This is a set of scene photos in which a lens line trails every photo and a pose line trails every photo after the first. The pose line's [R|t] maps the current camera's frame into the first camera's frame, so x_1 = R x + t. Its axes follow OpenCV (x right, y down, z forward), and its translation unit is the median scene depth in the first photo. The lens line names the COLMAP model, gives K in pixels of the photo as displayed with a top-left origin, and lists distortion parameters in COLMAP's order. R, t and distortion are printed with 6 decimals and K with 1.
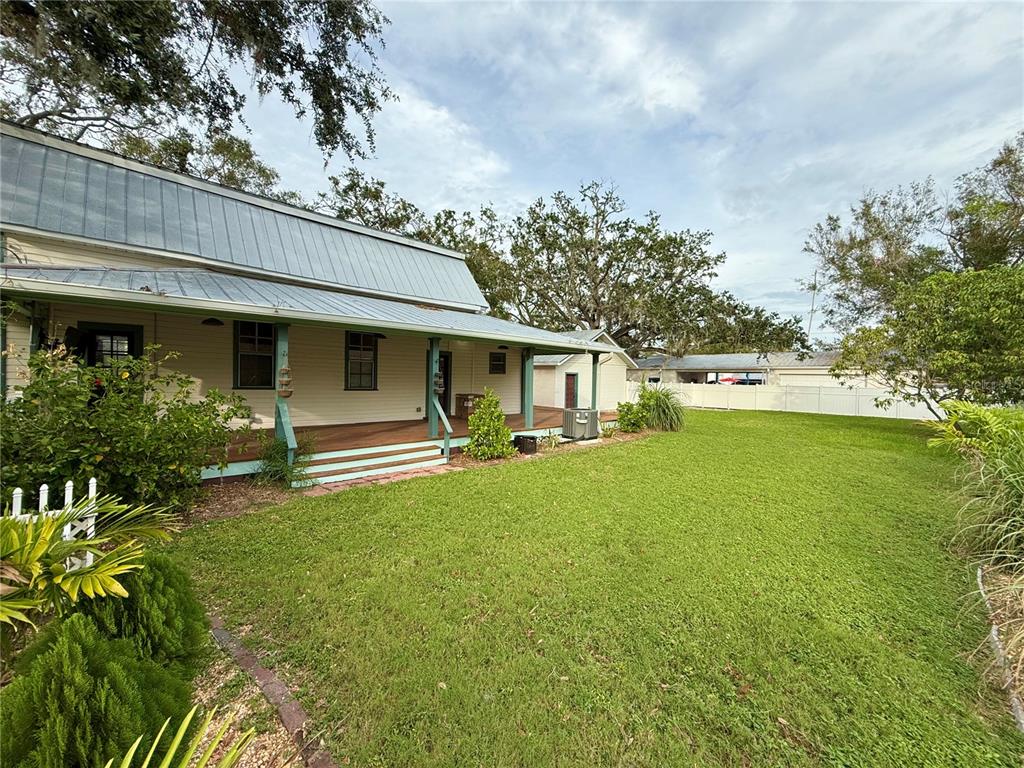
lens RADIAL K [[406.9, 0, 510.9], [0, 406.9, 381.8], [0, 0, 1]] dist [-0.003447, 0.000184]
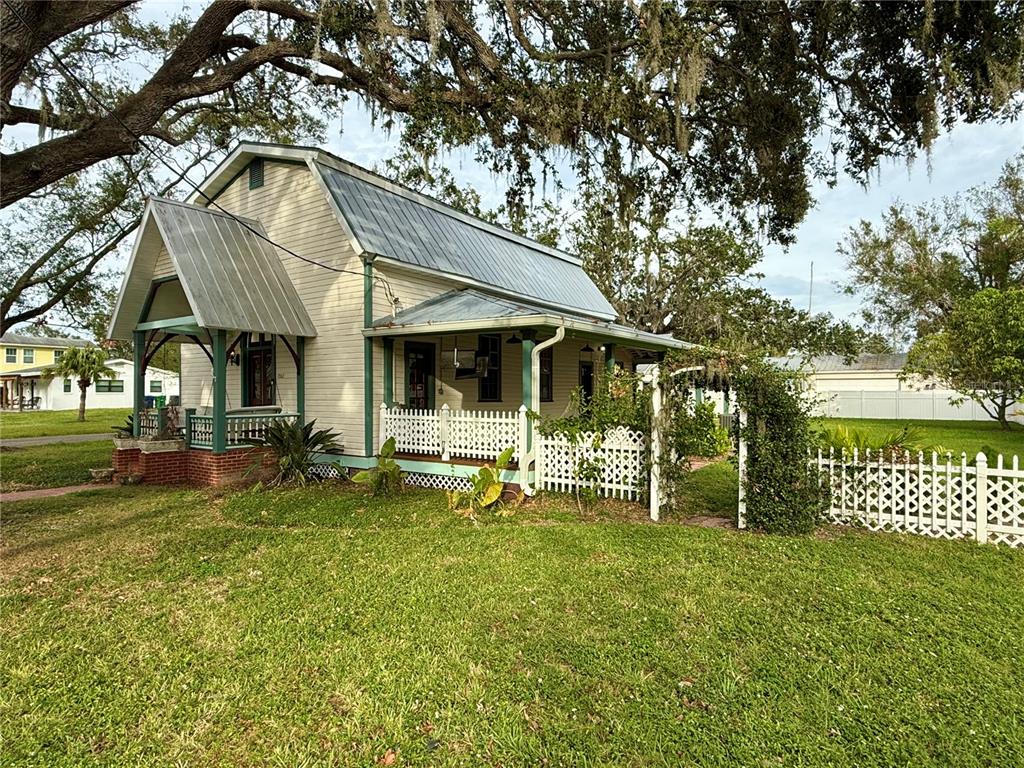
lens RADIAL K [[569.5, 0, 512.7], [0, 569.5, 384.7], [0, 0, 1]] dist [-0.001688, -0.000552]
pose [[0.977454, -0.020912, 0.210110, -0.402201], [0.025280, 0.999516, -0.018122, 0.000477], [-0.209629, 0.023025, 0.977510, -0.195154]]
